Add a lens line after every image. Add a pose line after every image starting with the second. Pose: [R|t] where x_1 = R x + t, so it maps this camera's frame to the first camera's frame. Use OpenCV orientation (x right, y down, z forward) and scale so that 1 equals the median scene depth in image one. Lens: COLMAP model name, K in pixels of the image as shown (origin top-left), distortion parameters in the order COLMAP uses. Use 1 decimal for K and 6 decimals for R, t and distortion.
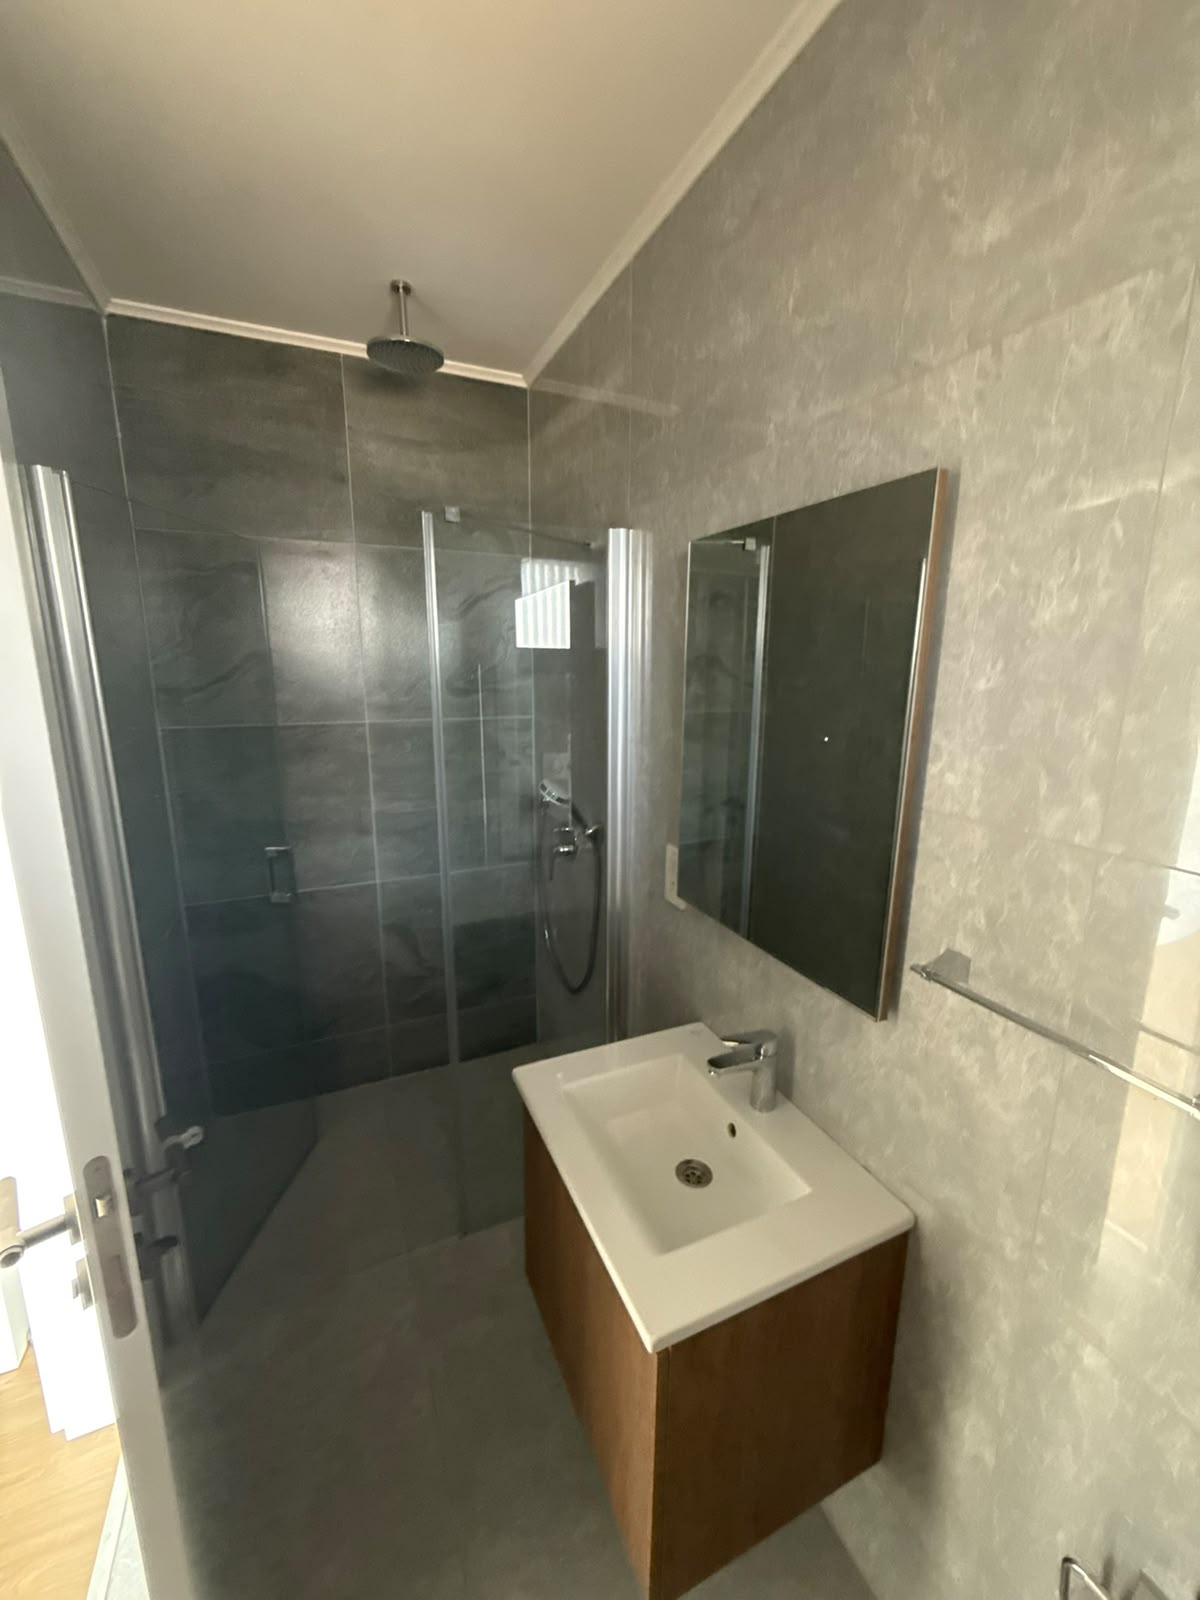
lens RADIAL K [[635.7, 0, 600.8], [0, 635.7, 796.5], [0, 0, 1]] dist [-0.000877, -0.000166]
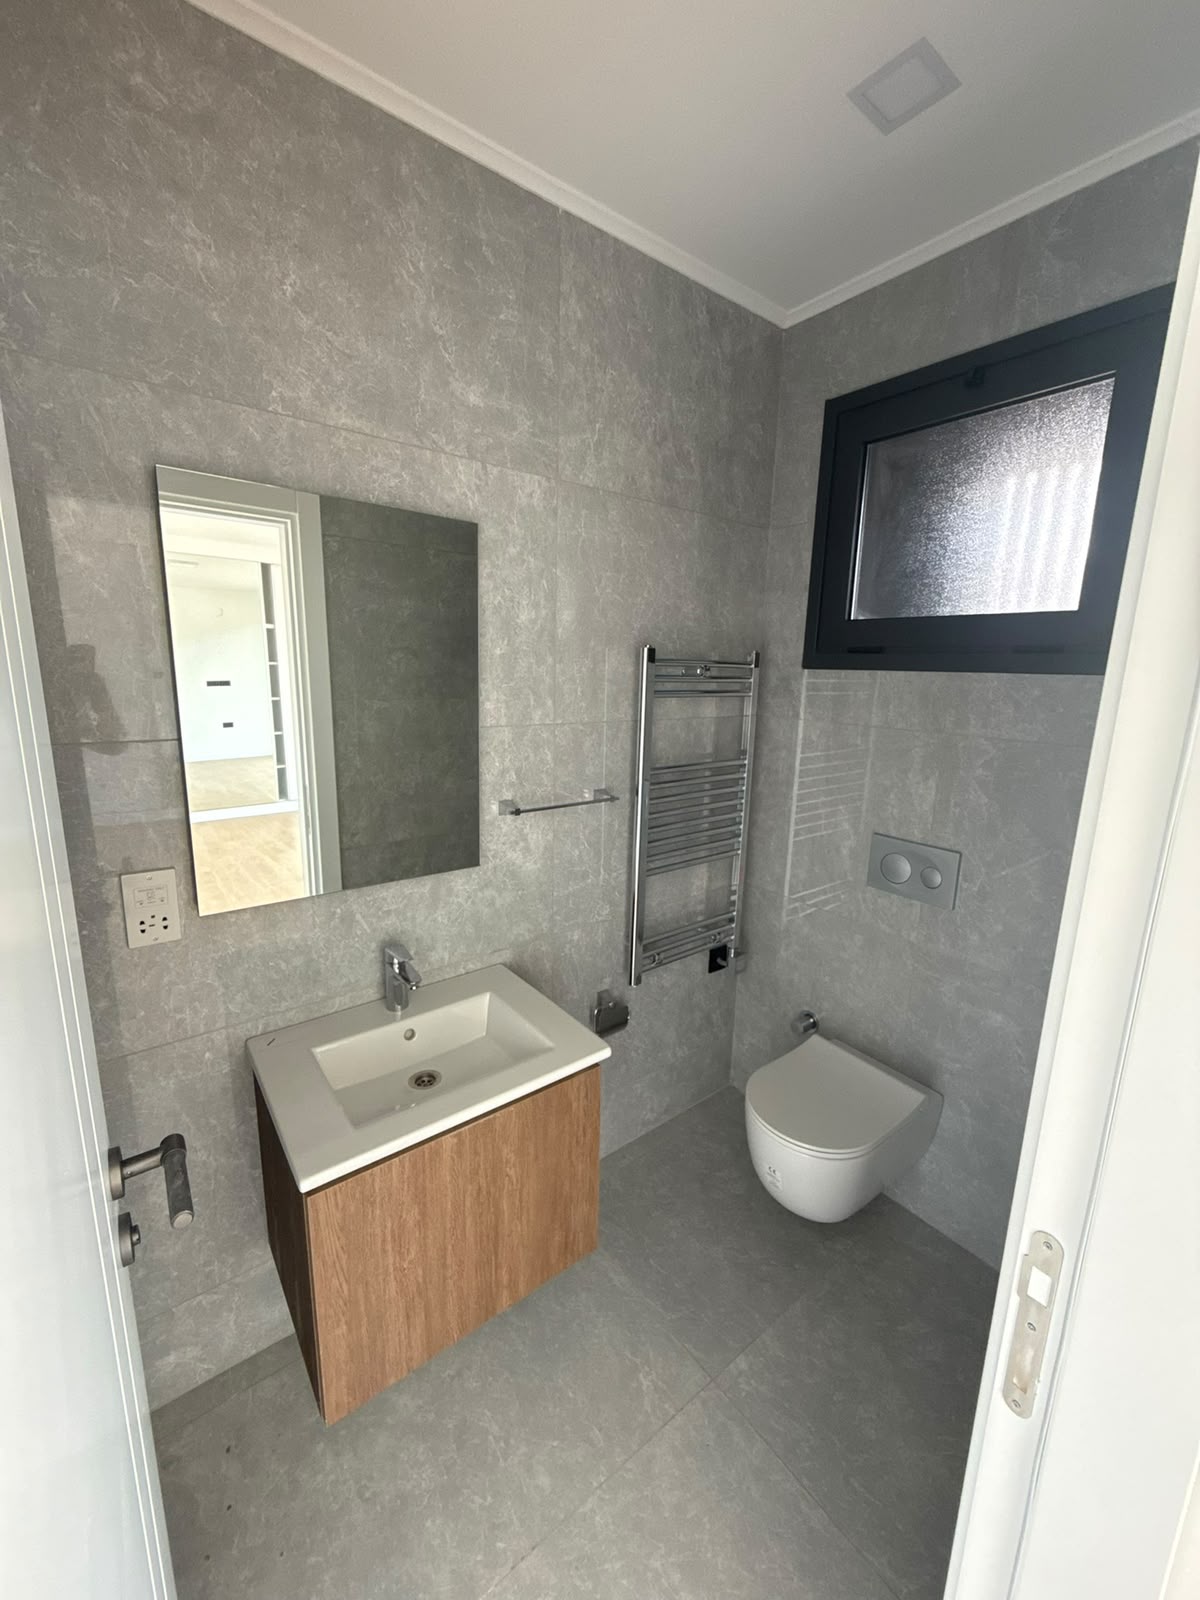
lens RADIAL K [[635.7, 0, 600.8], [0, 635.7, 796.5], [0, 0, 1]] dist [-0.000877, -0.000166]
pose [[-0.227829, -0.205407, 0.951789, -1.344642], [0.172536, 0.953511, 0.247079, -0.182736], [-0.958293, 0.220510, -0.181798, 1.168960]]
